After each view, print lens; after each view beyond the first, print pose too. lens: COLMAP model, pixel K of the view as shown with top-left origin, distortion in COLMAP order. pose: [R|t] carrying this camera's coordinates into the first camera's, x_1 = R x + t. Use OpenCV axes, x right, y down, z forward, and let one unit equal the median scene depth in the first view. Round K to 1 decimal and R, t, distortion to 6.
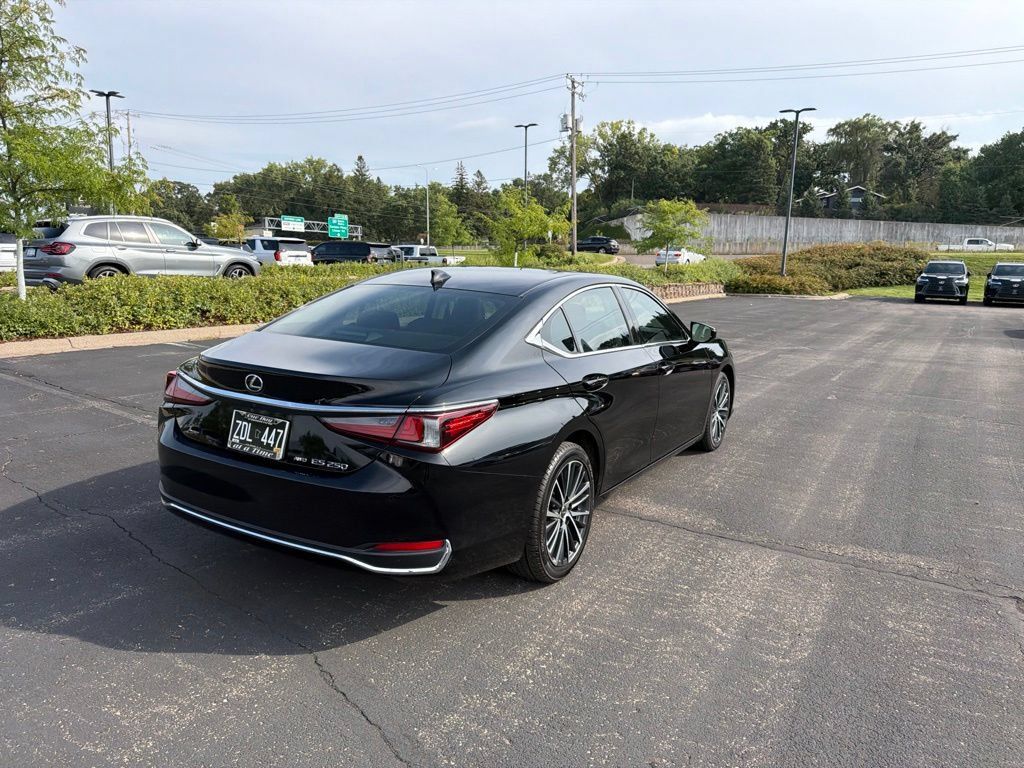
lens RADIAL K [[714.4, 0, 514.4], [0, 714.4, 382.1], [0, 0, 1]] dist [0.083517, -0.123690]
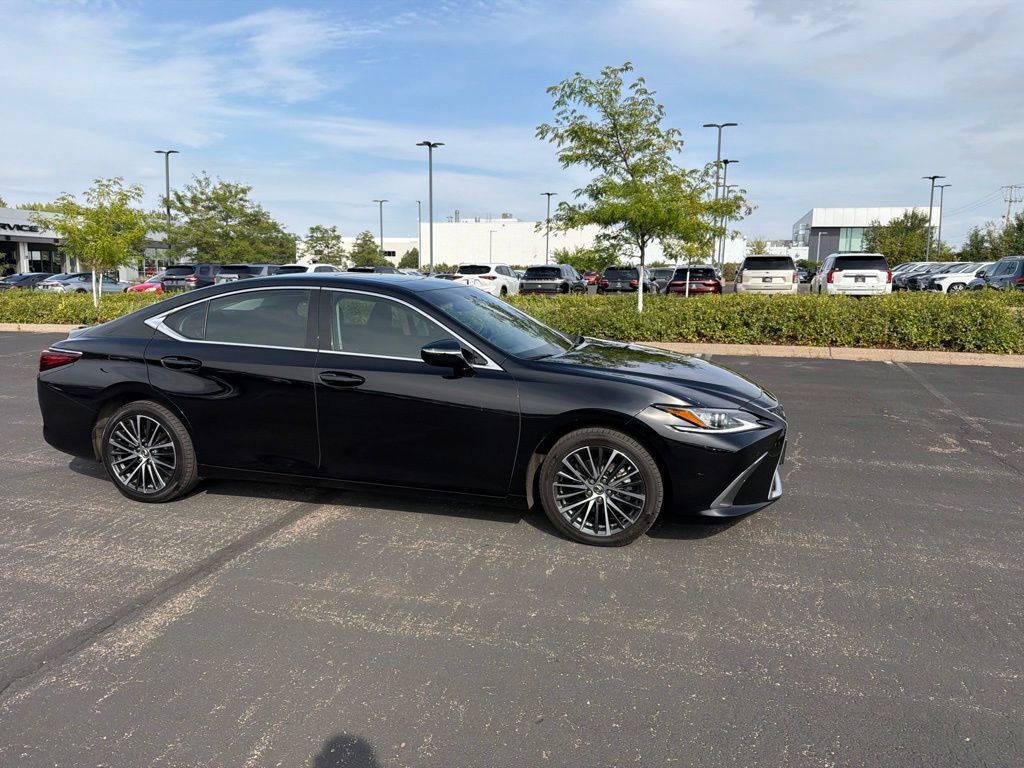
lens RADIAL K [[710.7, 0, 511.3], [0, 710.7, 385.8], [0, 0, 1]] dist [0.061789, -0.087963]
pose [[0.254852, 0.125627, -0.958785, 0.149166], [-0.156979, 0.983747, 0.087172, -0.016430], [0.954153, 0.128293, 0.270431, 0.125872]]
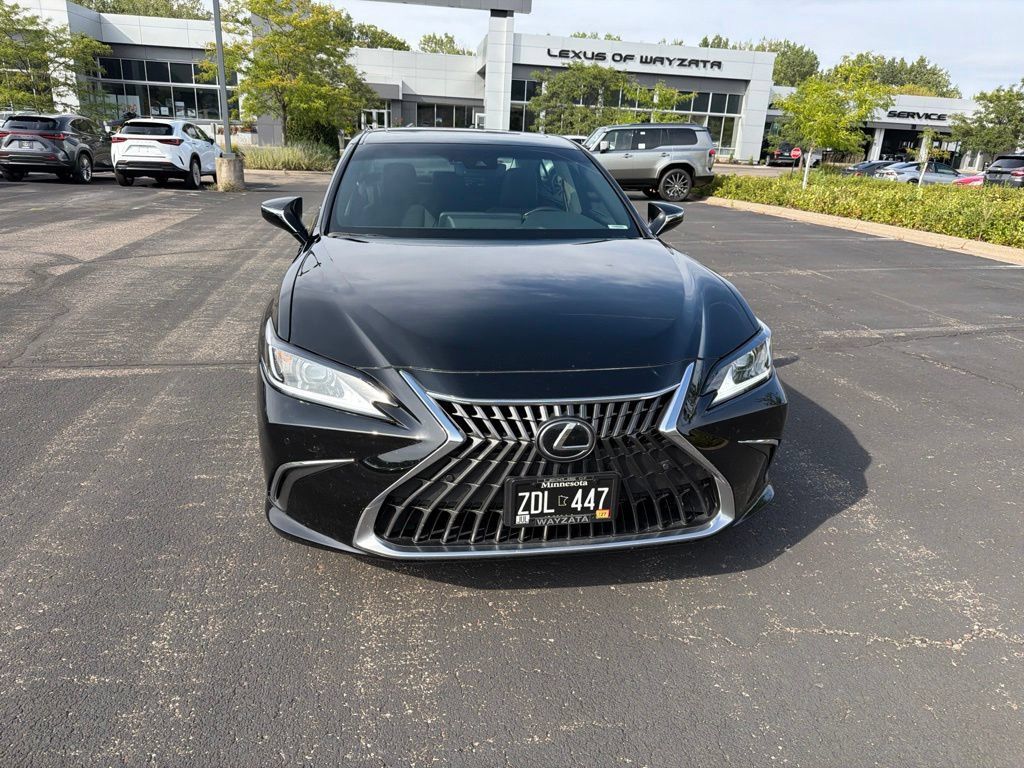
lens RADIAL K [[719.1, 0, 511.3], [0, 719.1, 388.6], [0, 0, 1]] dist [0.018538, -0.021909]
pose [[-0.769970, 0.150508, -0.620075, 0.079071], [-0.161969, 0.893853, 0.418083, -0.034740], [0.617180, 0.422345, -0.663862, 0.240417]]
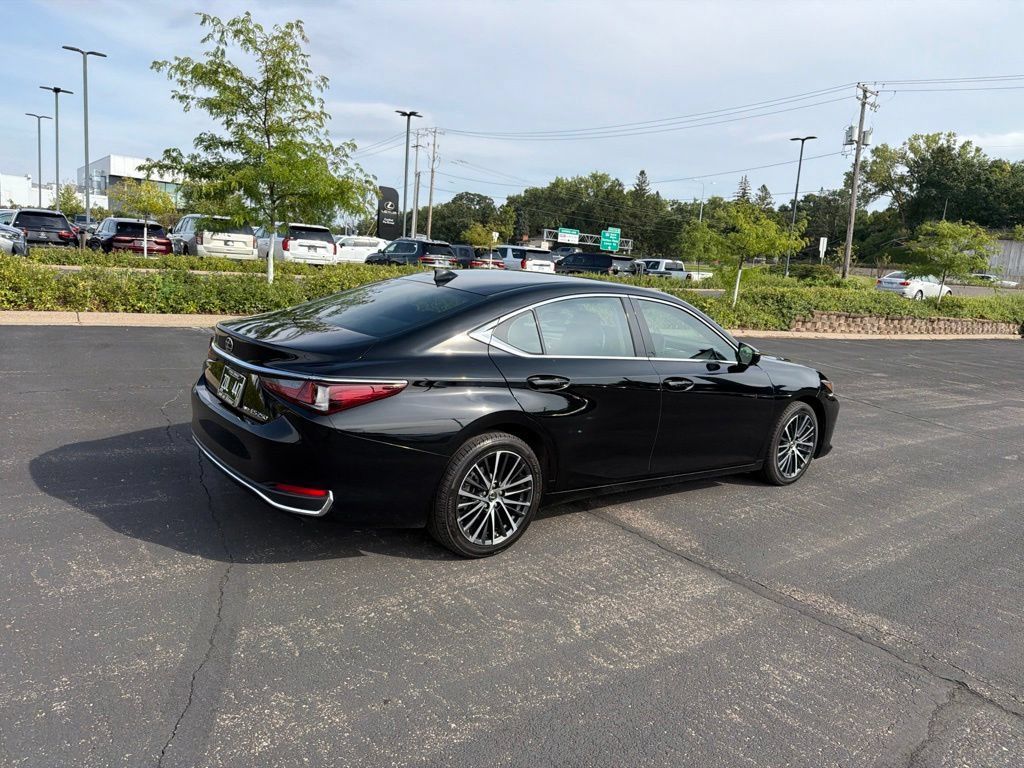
lens RADIAL K [[712.1, 0, 512.4], [0, 712.1, 389.0], [0, 0, 1]] dist [0.095333, -0.151243]
pose [[0.928306, 0.116027, -0.353249, 0.045426], [-0.119362, 0.992773, 0.012411, 0.000247], [0.352136, 0.030643, 0.935447, -0.000362]]
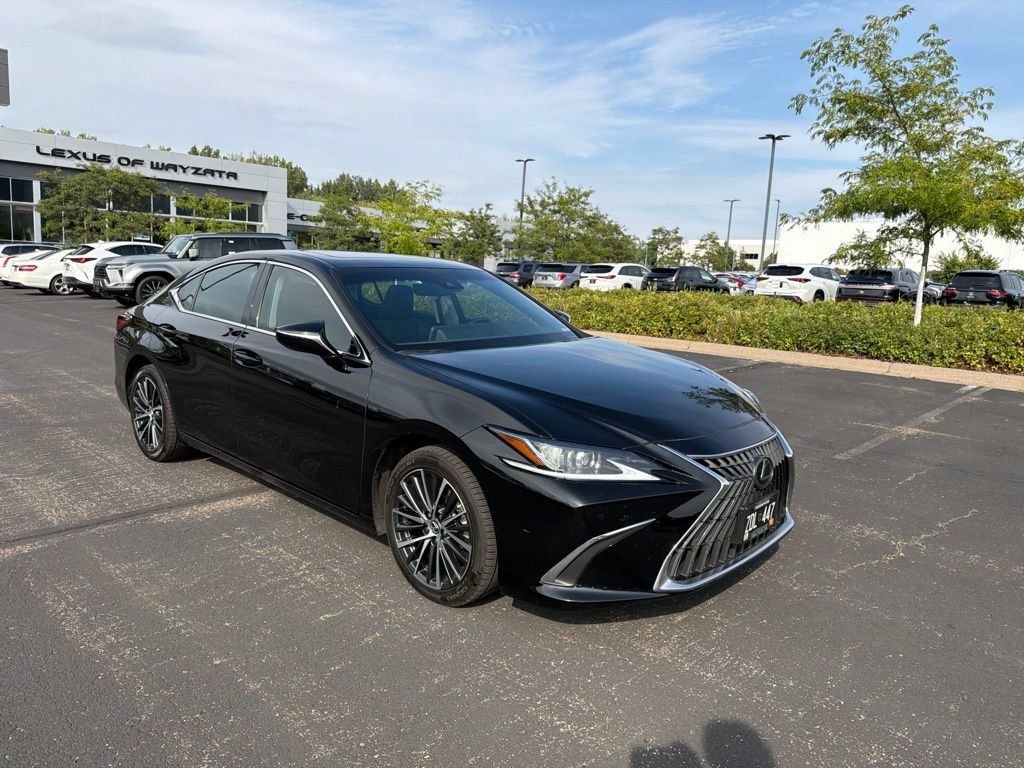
lens RADIAL K [[708.4, 0, 512.0], [0, 708.4, 386.0], [0, 0, 1]] dist [0.090157, -0.135122]
pose [[-0.228771, 0.123051, -0.965672, 0.126602], [-0.201297, 0.964560, 0.170597, -0.025754], [0.952441, 0.233414, -0.195894, 0.192844]]
